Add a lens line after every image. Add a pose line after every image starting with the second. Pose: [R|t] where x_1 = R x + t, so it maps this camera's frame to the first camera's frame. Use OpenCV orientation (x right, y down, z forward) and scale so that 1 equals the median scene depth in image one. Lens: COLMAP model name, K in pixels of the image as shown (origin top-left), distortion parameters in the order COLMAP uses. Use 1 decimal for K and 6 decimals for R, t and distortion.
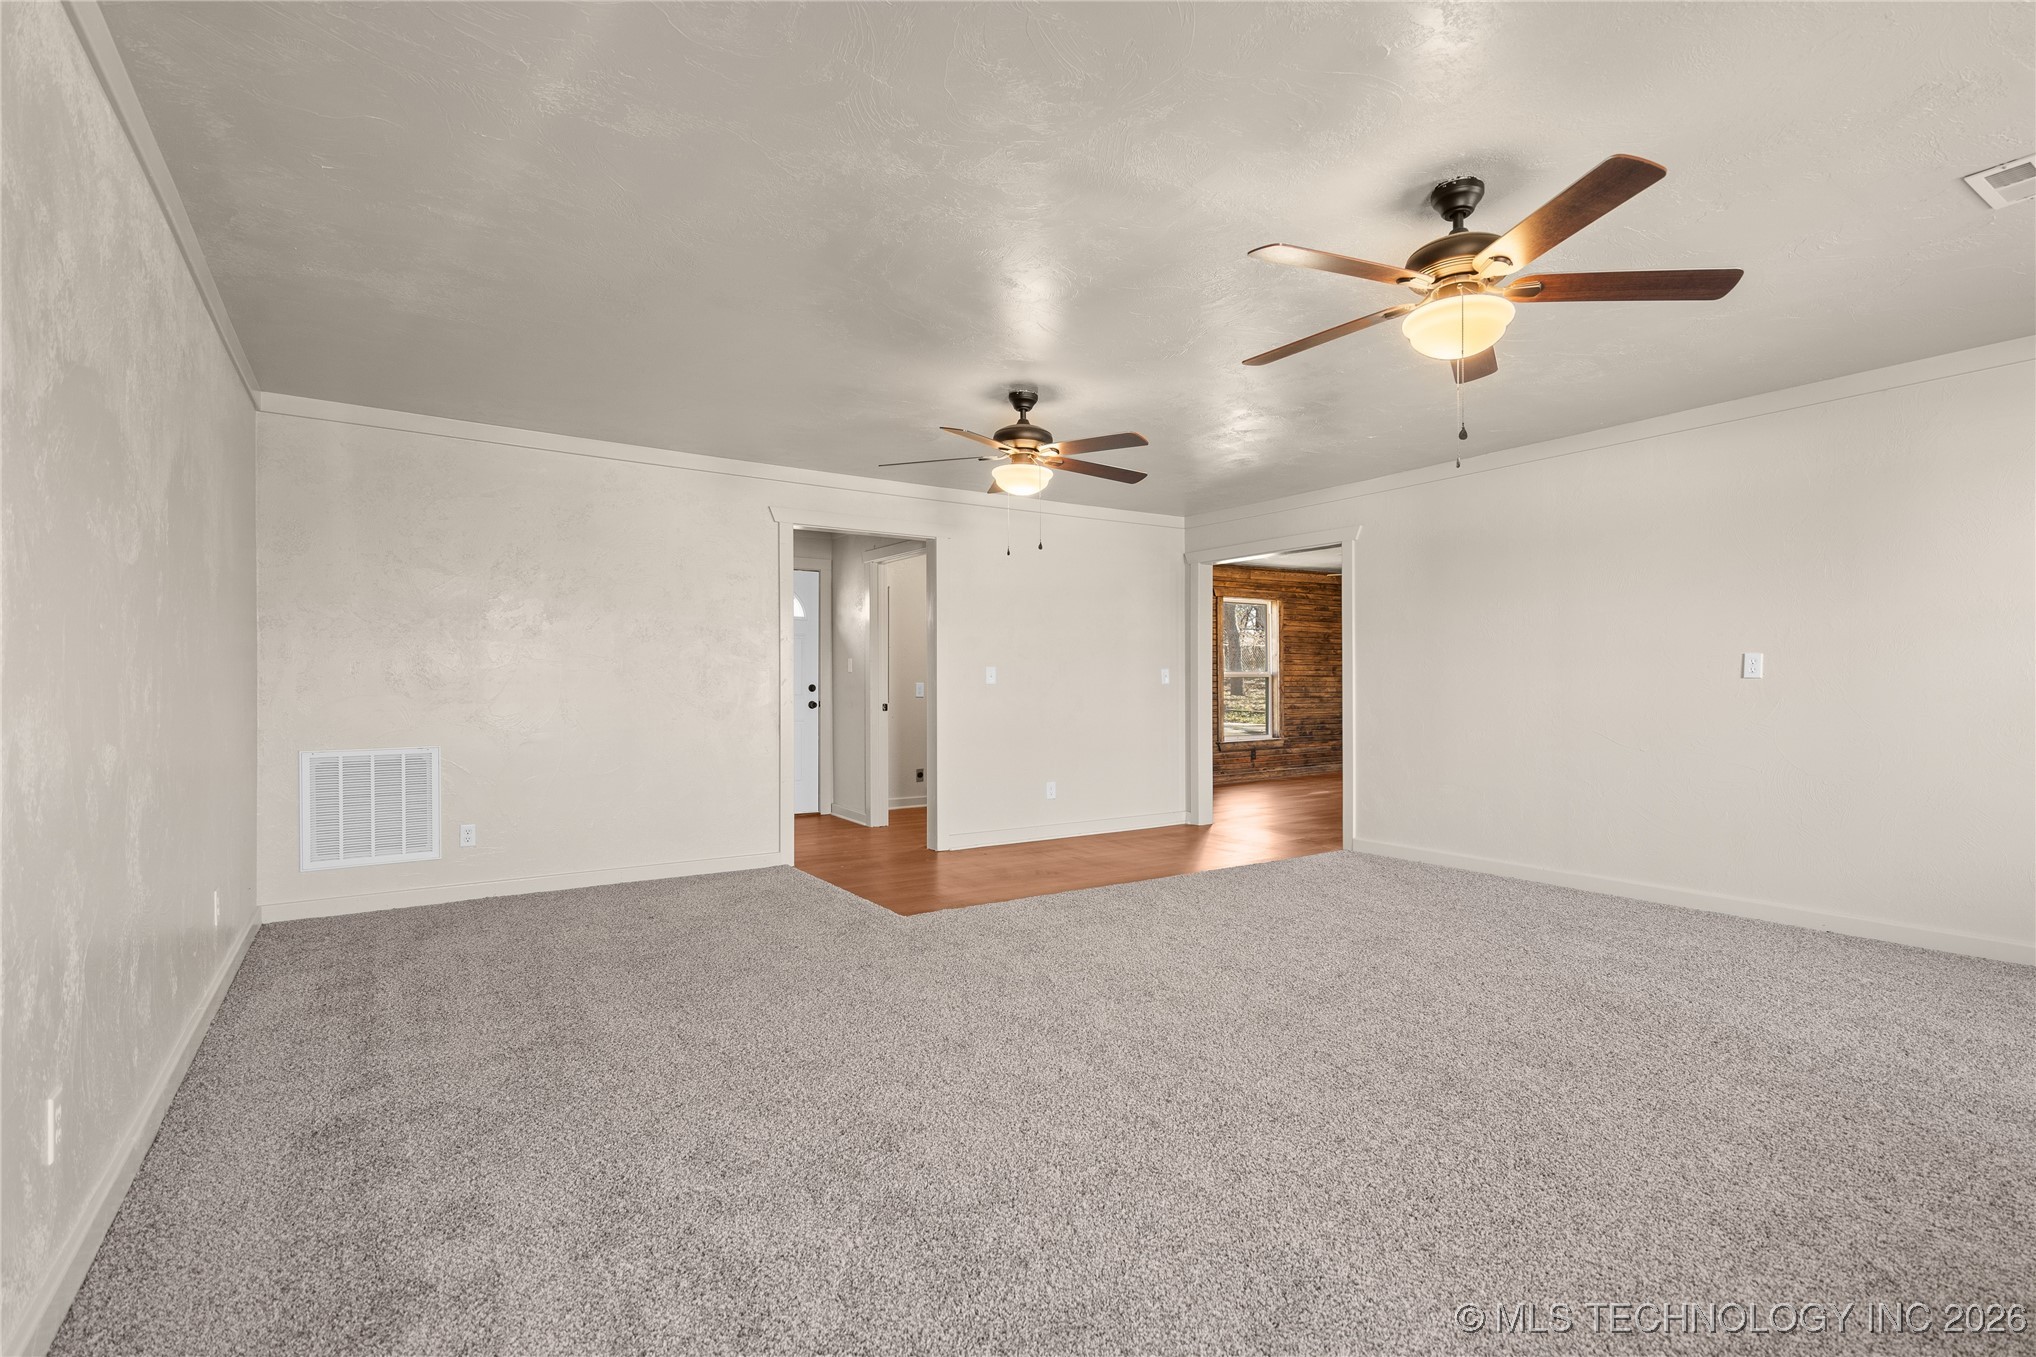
lens RADIAL K [[946.8, 0, 1024.3], [0, 946.8, 677.8], [0, 0, 1]] dist [-0.005452, 0.001356]
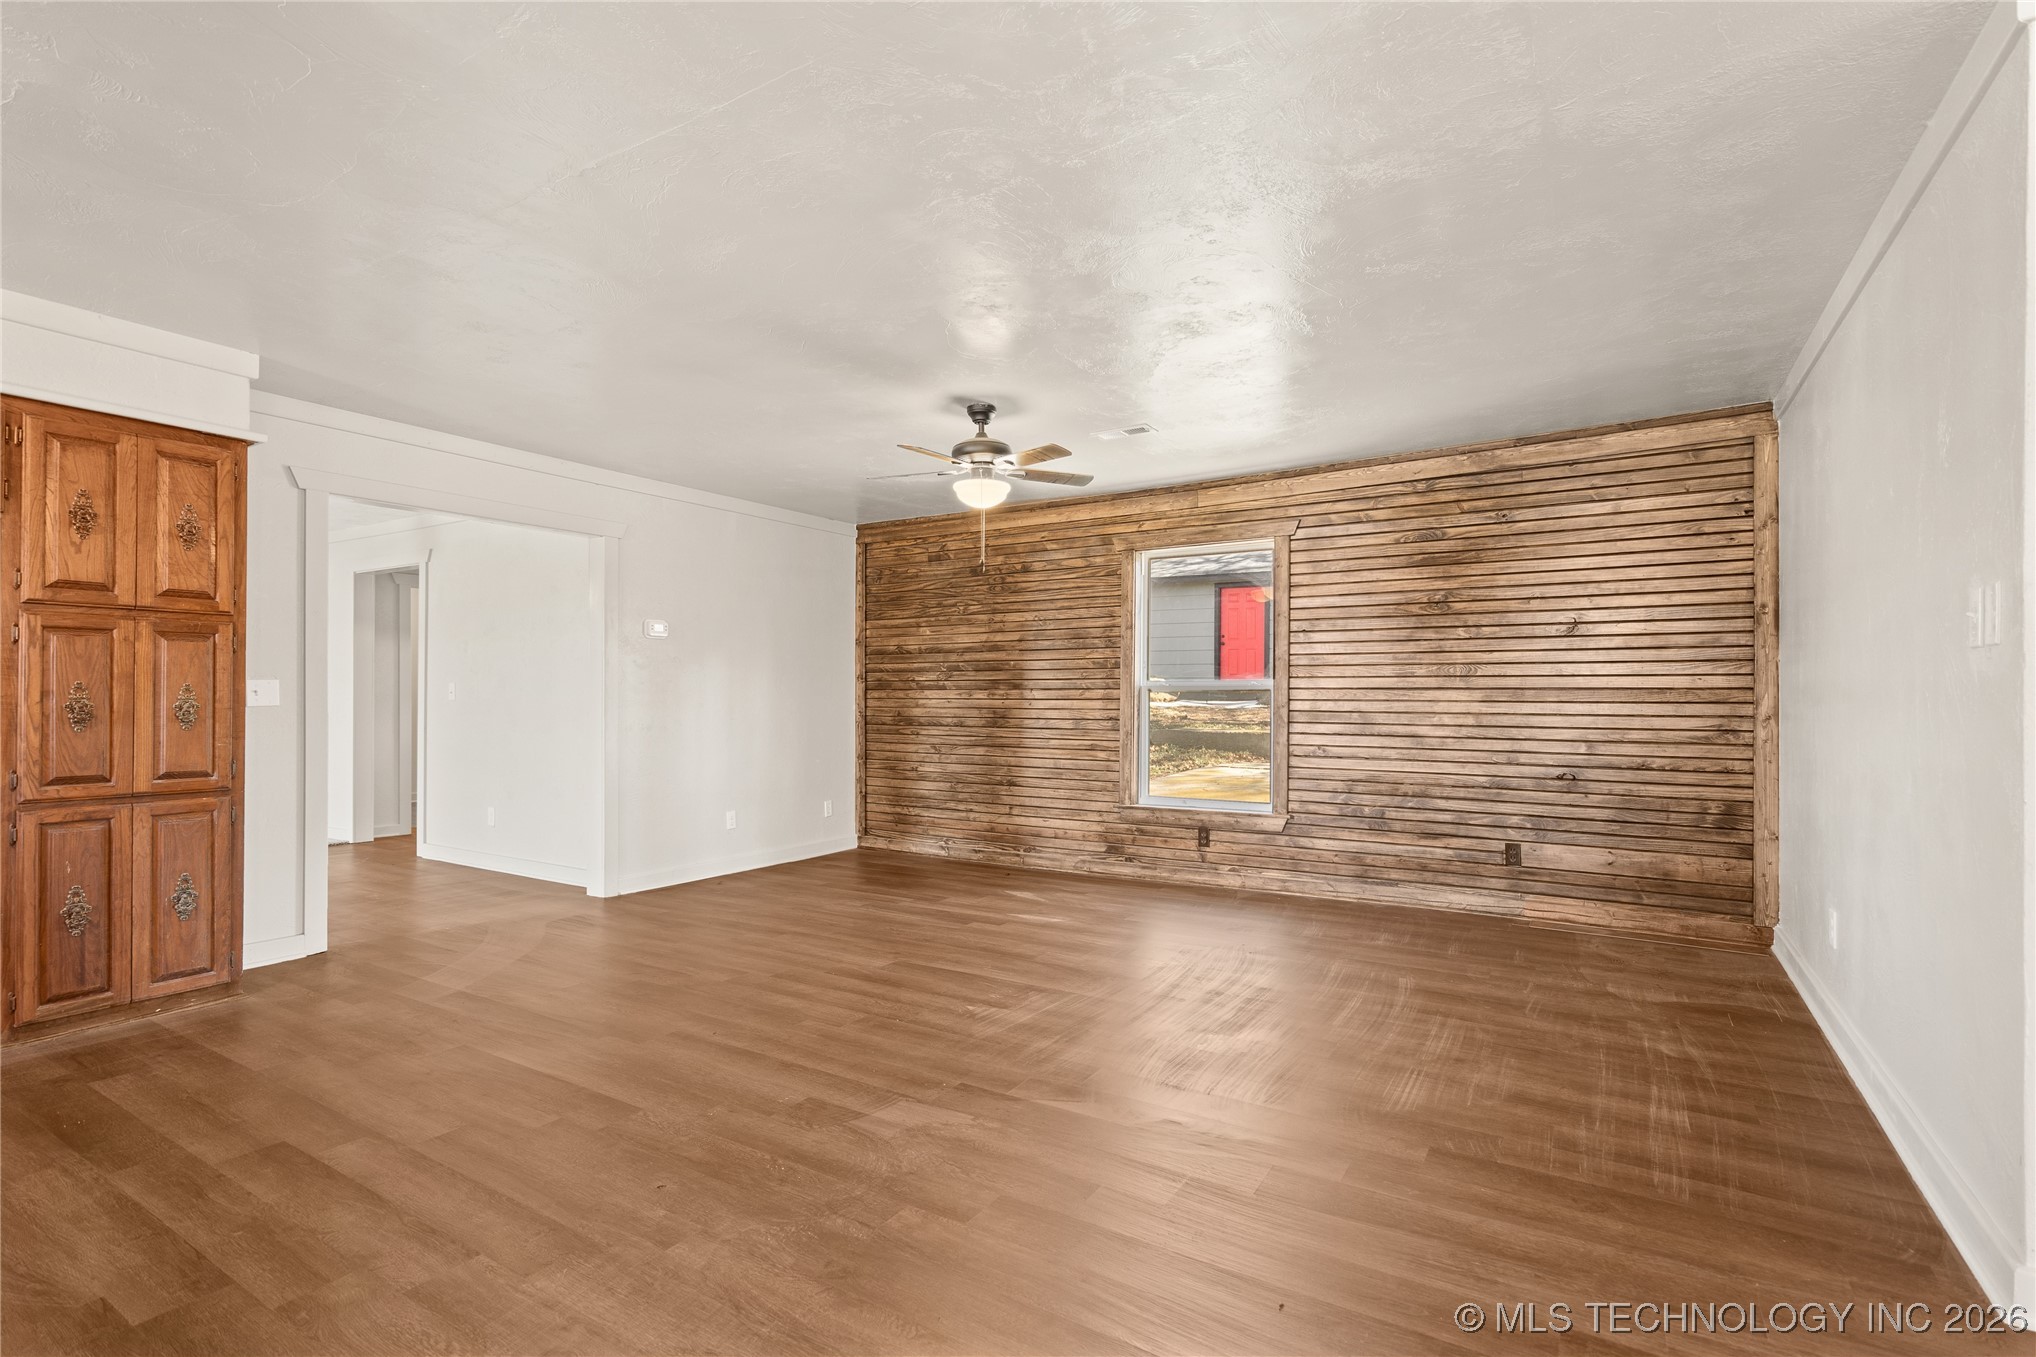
lens RADIAL K [[946.8, 0, 1015.4], [0, 946.8, 696.3], [0, 0, 1]] dist [-0.005452, 0.001356]
pose [[0.441909, -0.006311, -0.897038, 0.324387], [-0.005378, 0.999939, -0.009685, 0.003770], [0.897044, 0.009104, 0.441848, 0.326349]]
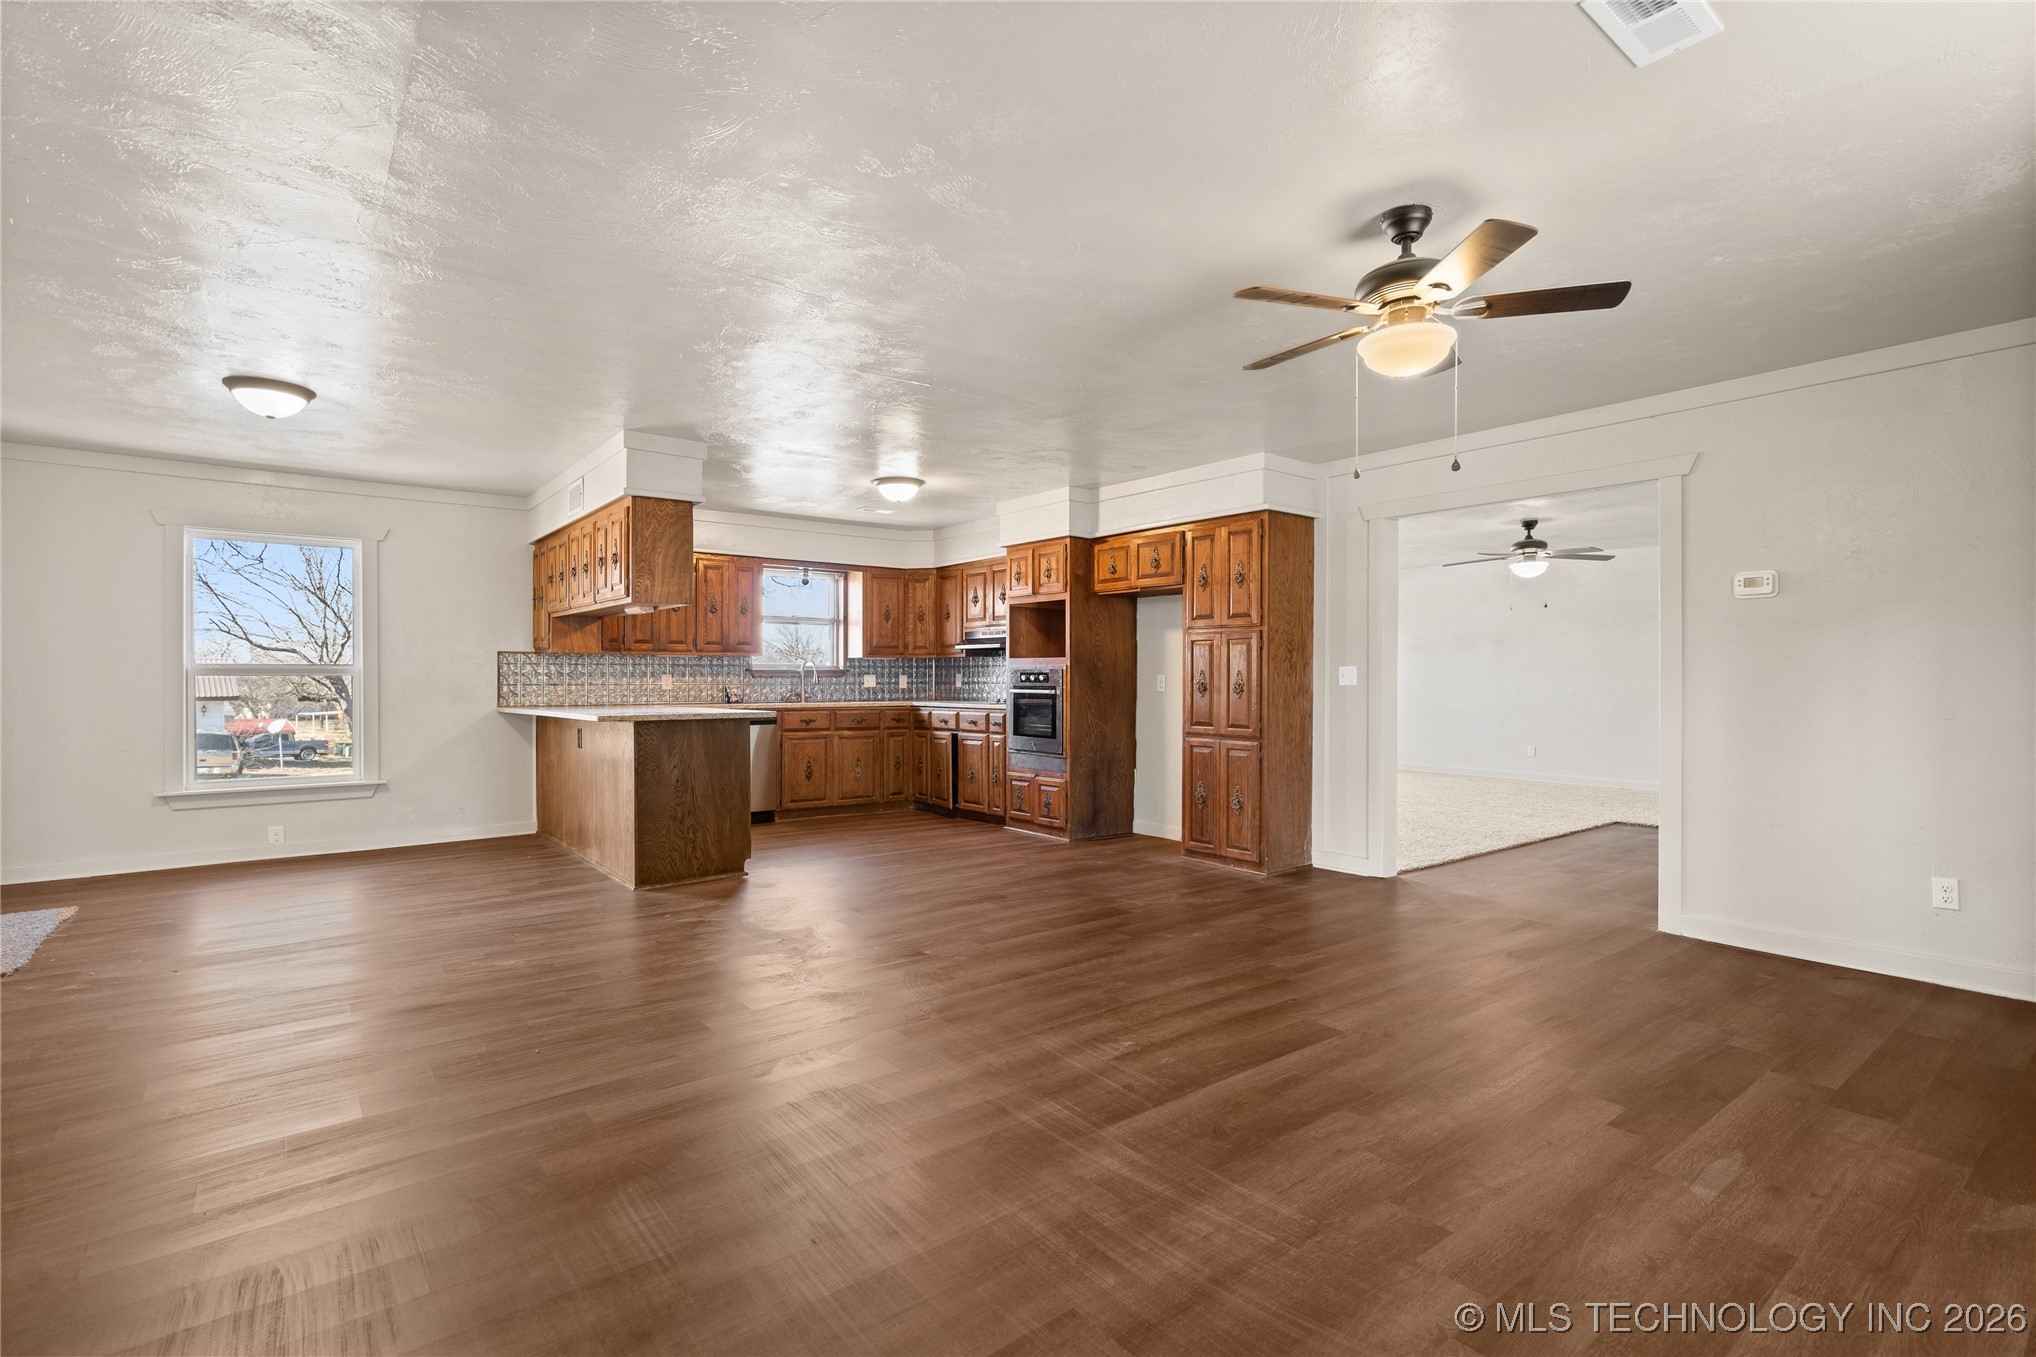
lens RADIAL K [[946.8, 0, 1014.0], [0, 946.8, 685.3], [0, 0, 1]] dist [-0.005452, 0.001356]
pose [[-0.994905, -0.007251, -0.100552, 0.213005], [-0.008968, 0.999821, 0.016632, 0.001298], [0.100414, 0.017450, -0.994793, 0.514555]]
